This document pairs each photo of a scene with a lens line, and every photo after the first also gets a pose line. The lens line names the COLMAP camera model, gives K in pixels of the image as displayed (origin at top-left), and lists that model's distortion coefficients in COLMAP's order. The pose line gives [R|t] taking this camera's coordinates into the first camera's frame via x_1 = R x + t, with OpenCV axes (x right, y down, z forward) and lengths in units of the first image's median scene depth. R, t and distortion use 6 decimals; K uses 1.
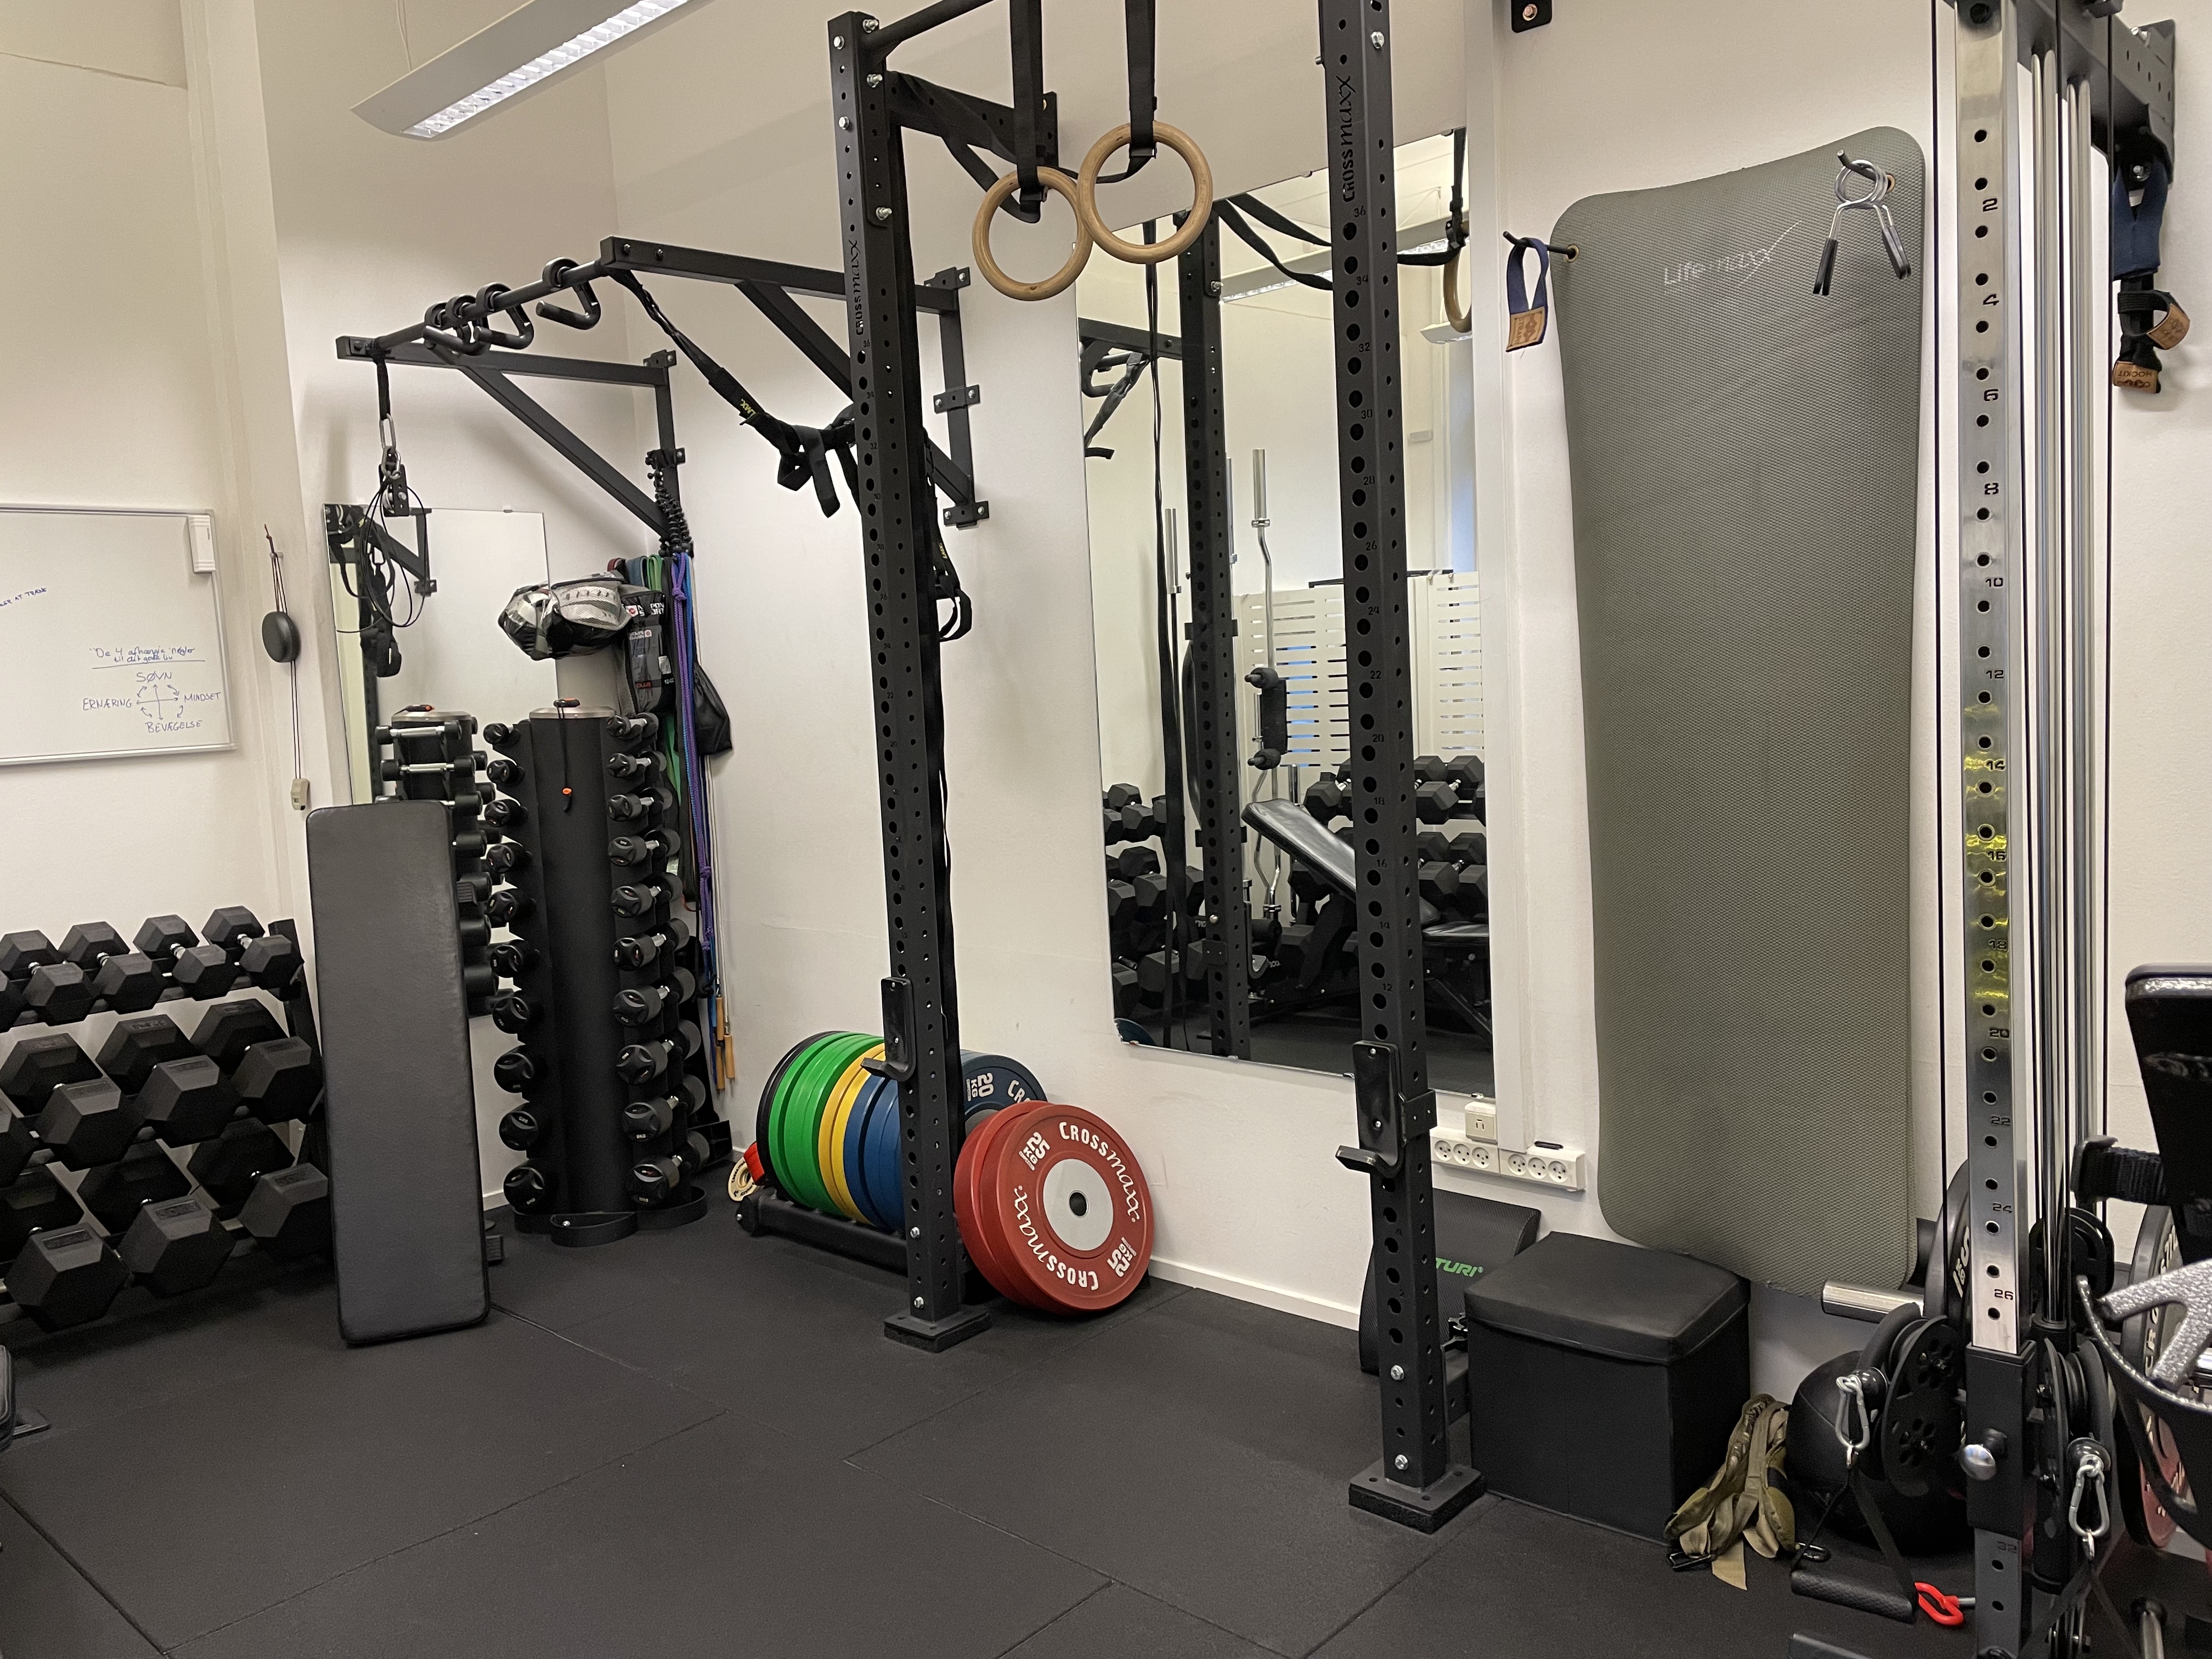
lens RADIAL K [[1683.7, 0, 1105.9], [0, 1683.7, 825.3], [0, 0, 1]] dist [-0.000746, -0.010513]
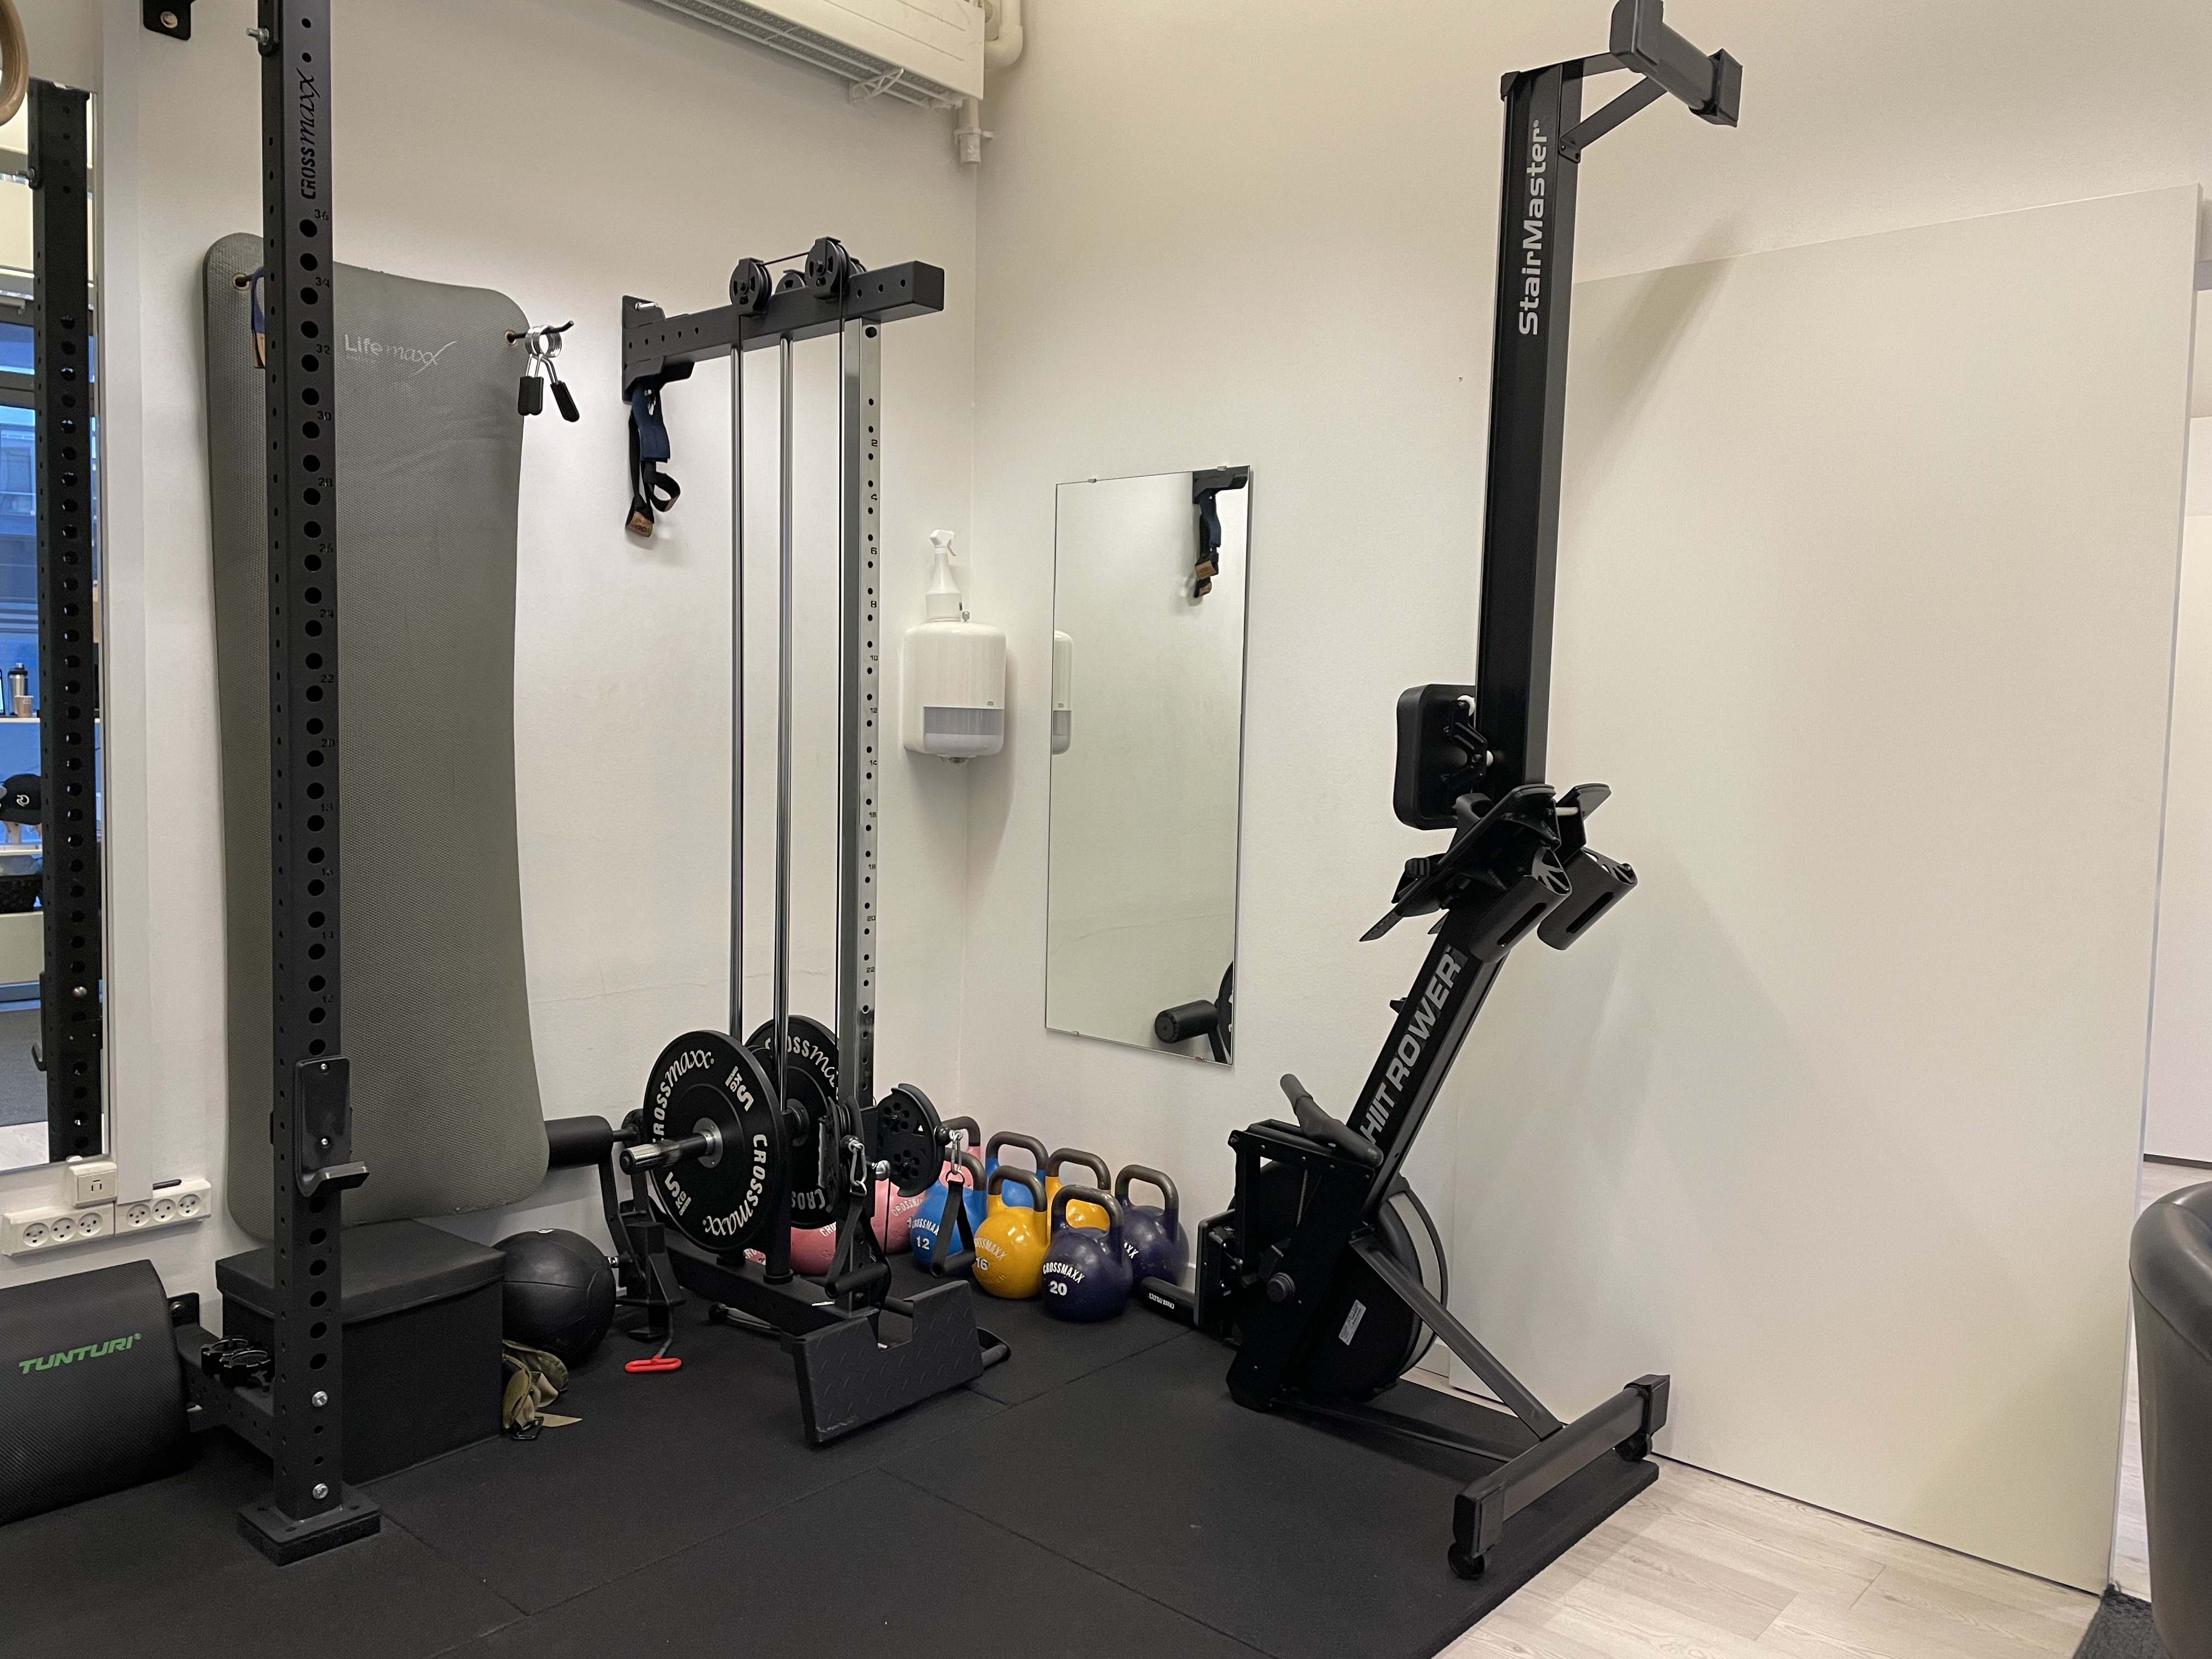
lens RADIAL K [[1683.7, 0, 1105.8], [0, 1683.7, 831.9], [0, 0, 1]] dist [-0.000746, -0.010513]
pose [[0.008337, -0.011565, 0.999898, -1.569082], [0.069577, 0.997516, 0.010958, 0.039058], [-0.997542, 0.069478, 0.009121, 1.026320]]
